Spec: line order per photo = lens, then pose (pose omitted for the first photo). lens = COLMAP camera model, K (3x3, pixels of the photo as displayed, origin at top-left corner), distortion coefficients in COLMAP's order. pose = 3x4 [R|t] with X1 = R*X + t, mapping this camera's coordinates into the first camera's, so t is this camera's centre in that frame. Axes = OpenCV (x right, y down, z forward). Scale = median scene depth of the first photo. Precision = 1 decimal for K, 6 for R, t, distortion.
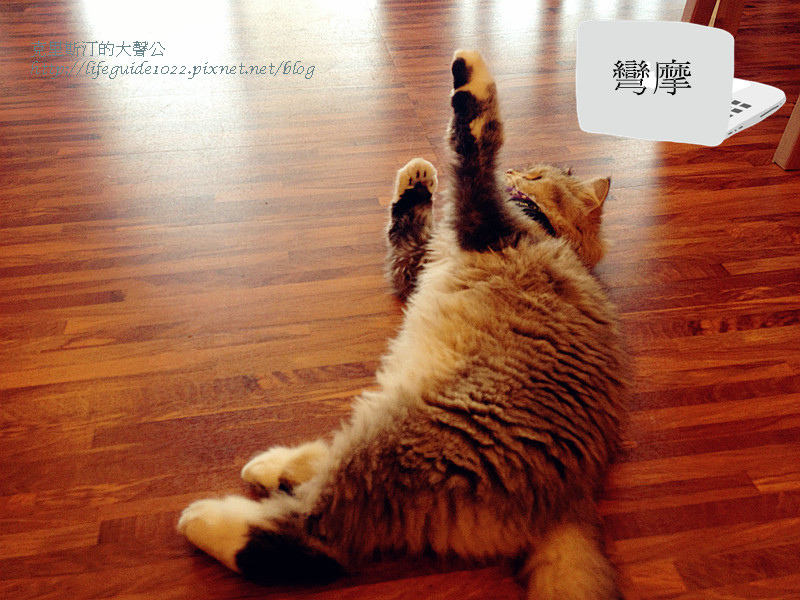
lens RADIAL K [[724.6, 0, 400.0], [0, 724.6, 300.0], [0, 0, 1]] dist [0.167003, -0.261511]
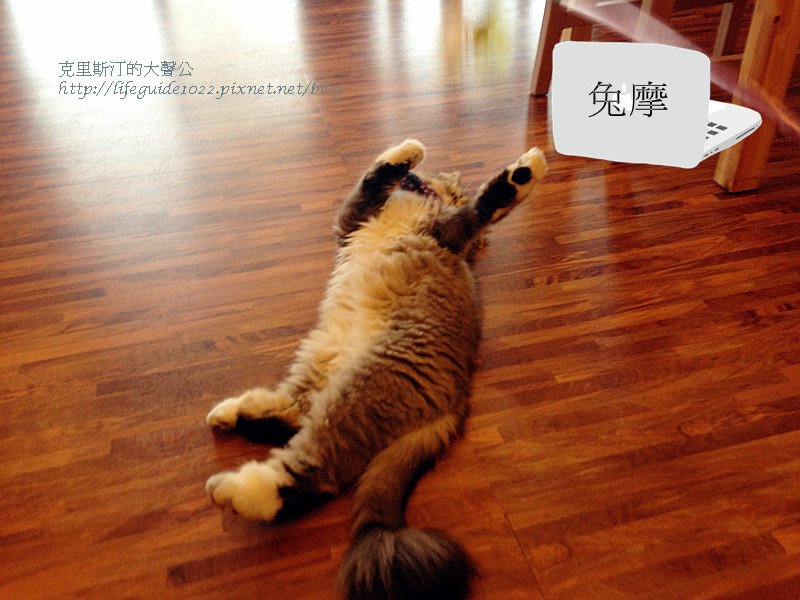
lens RADIAL K [[724.6, 0, 400.0], [0, 724.6, 300.0], [0, 0, 1]] dist [0.167003, -0.261511]
pose [[0.995115, -0.074207, 0.065108, 0.061652], [0.074635, 0.997202, -0.004154, 0.056074], [-0.064617, 0.008993, 0.997870, -0.356371]]
